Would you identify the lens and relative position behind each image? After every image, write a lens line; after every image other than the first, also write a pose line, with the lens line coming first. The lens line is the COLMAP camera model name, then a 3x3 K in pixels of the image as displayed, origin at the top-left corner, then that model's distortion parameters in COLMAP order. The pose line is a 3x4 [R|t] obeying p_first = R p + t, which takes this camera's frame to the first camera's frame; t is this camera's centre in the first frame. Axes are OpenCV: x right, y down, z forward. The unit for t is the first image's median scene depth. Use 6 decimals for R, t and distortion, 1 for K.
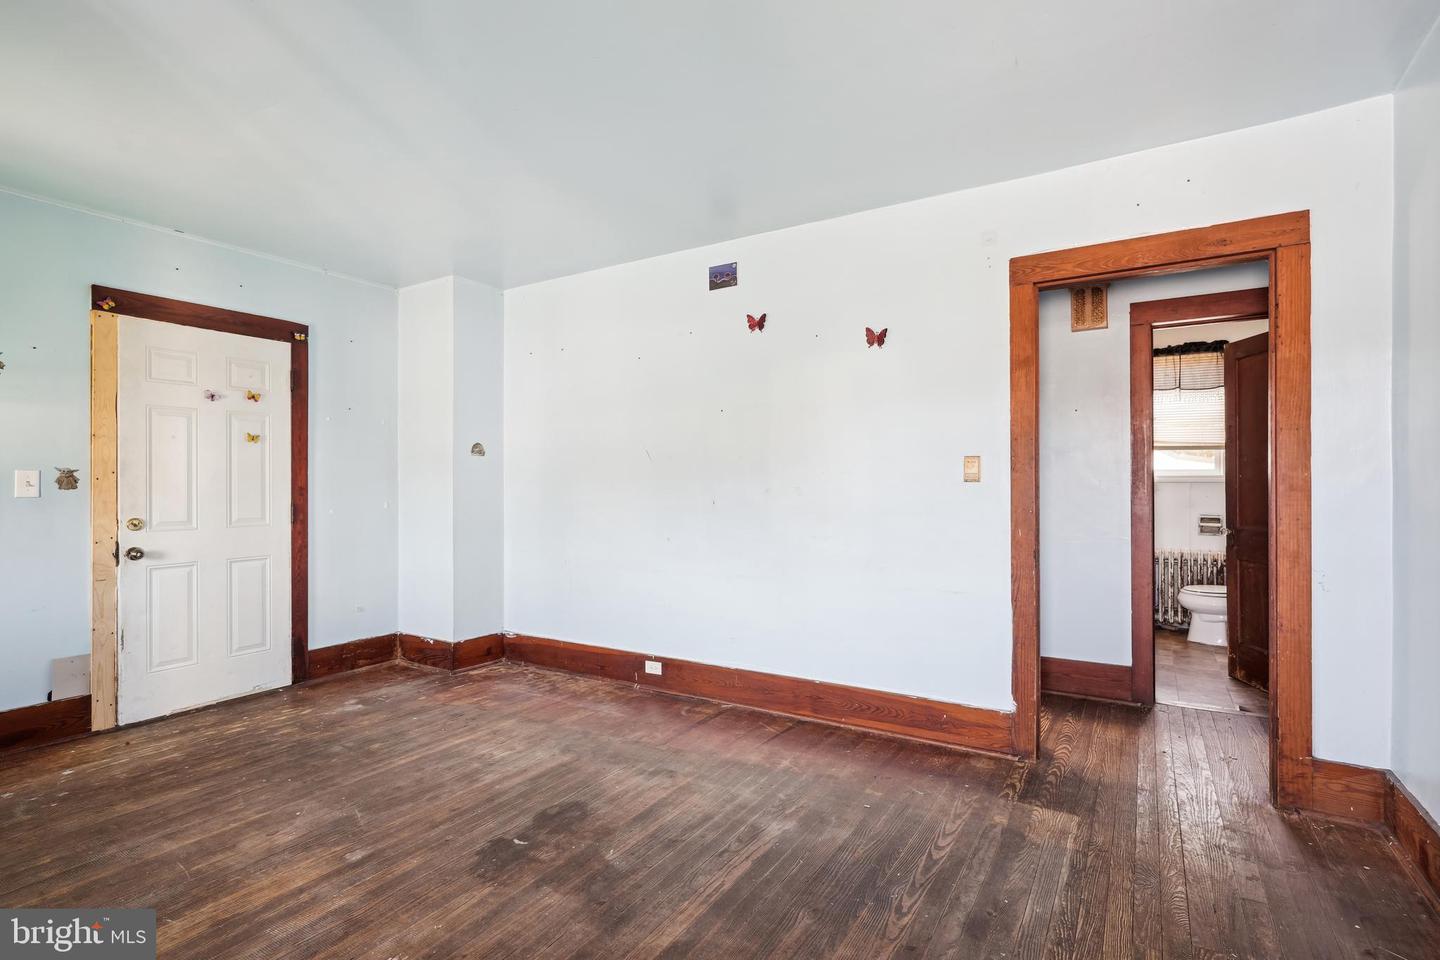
lens RADIAL K [[698.6, 0, 721.6], [0, 698.6, 477.4], [0, 0, 1]] dist [-0.012555, 0.008362]
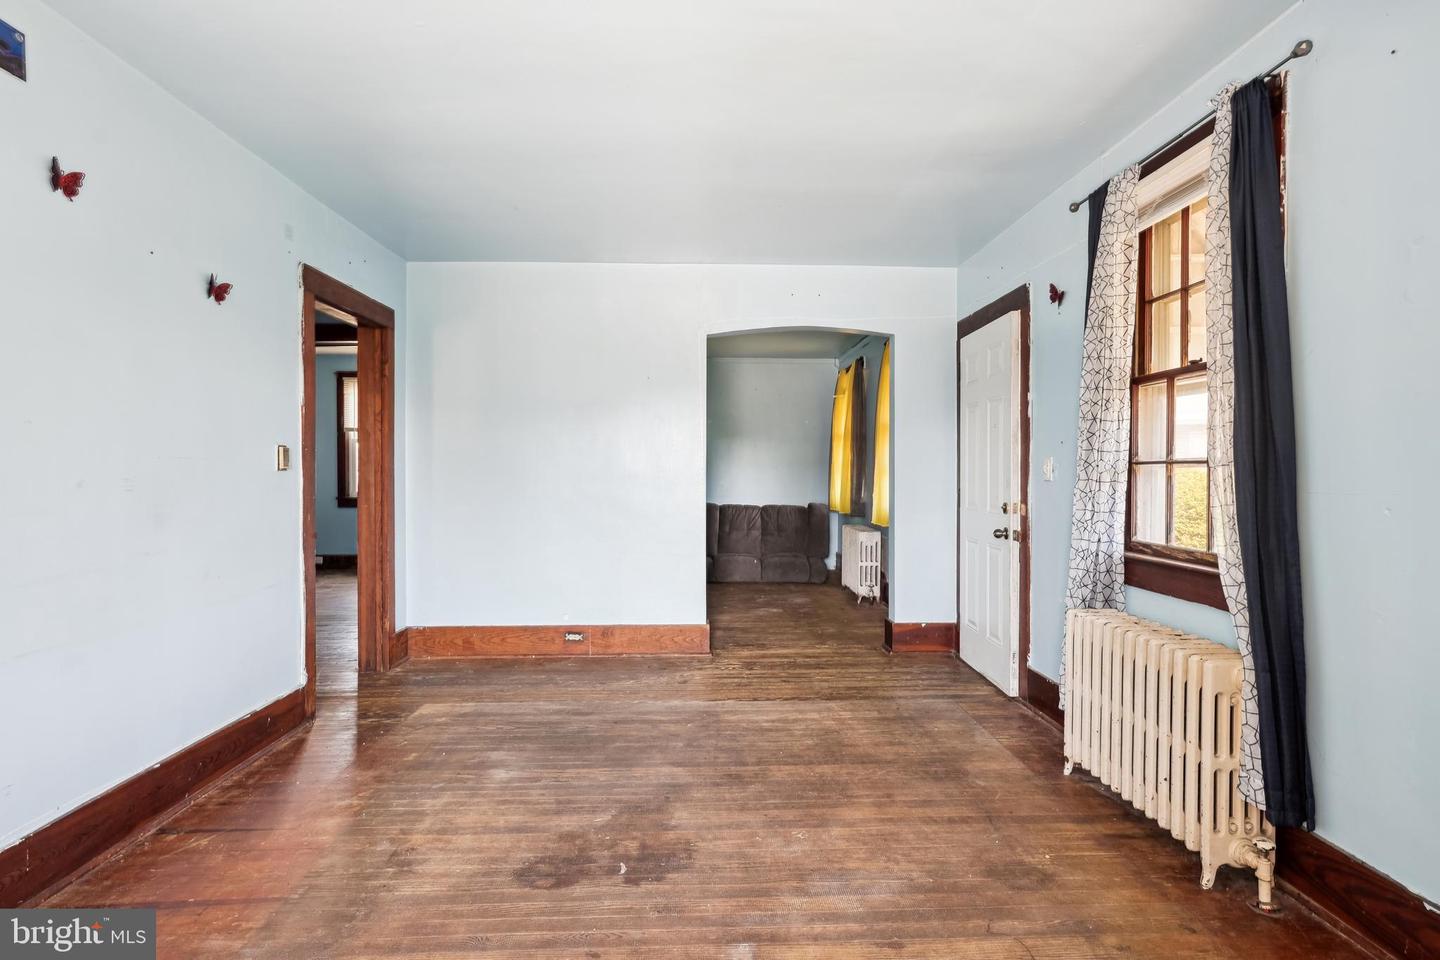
lens RADIAL K [[715.1, 0, 722.4], [0, 715.1, 486.6], [0, 0, 1]] dist [-0.006932, 0.008297]
pose [[-0.560841, -0.015740, 0.827774, -0.796349], [-0.003343, 0.999854, 0.016747, 0.007950], [-0.827917, 0.006625, -0.560812, 0.999125]]
